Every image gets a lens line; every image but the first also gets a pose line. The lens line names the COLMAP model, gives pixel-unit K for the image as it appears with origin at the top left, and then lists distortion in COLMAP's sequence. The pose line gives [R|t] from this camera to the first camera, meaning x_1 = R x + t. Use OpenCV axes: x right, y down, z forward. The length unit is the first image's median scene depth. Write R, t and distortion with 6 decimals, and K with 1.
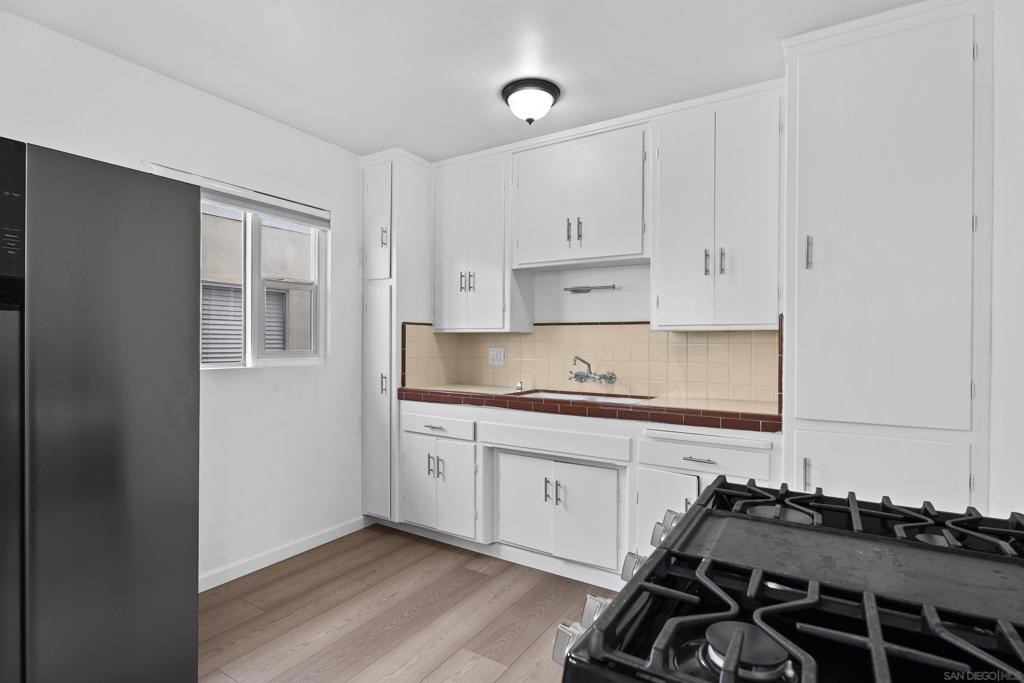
lens RADIAL K [[503.0, 0, 507.7], [0, 503.0, 347.2], [0, 0, 1]] dist [-0.018715, 0.000239]
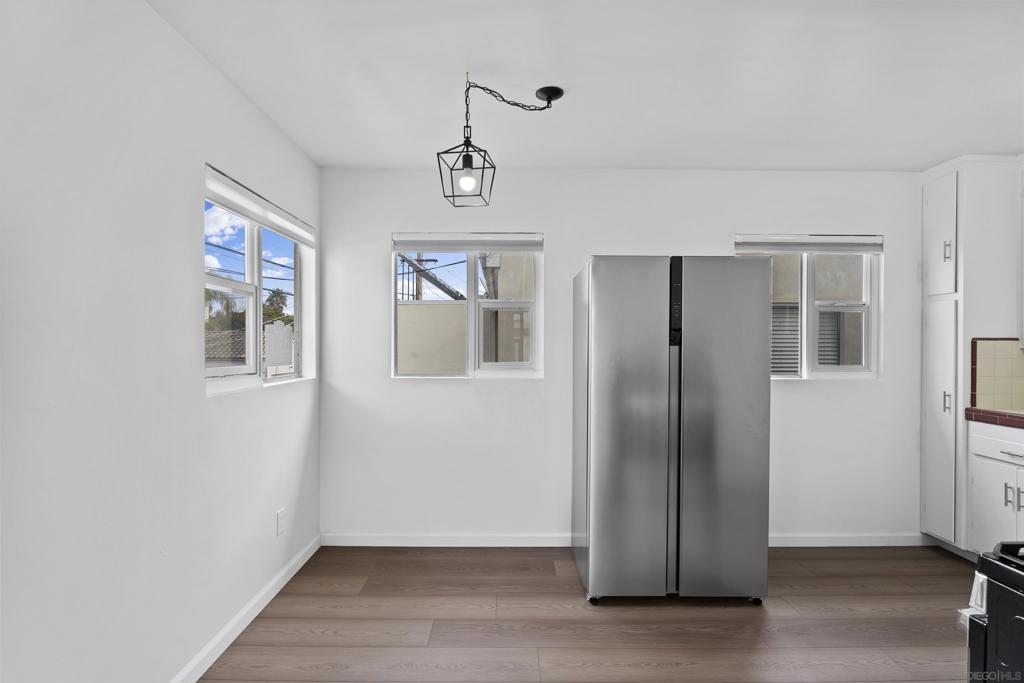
lens RADIAL K [[515.7, 0, 507.1], [0, 515.7, 347.3], [0, 0, 1]] dist [-0.010670, 0.001404]
pose [[0.542168, -0.001163, -0.840270, 0.131771], [-0.006637, 0.999962, -0.005666, -0.023080], [0.840244, 0.008648, 0.542139, -0.267571]]
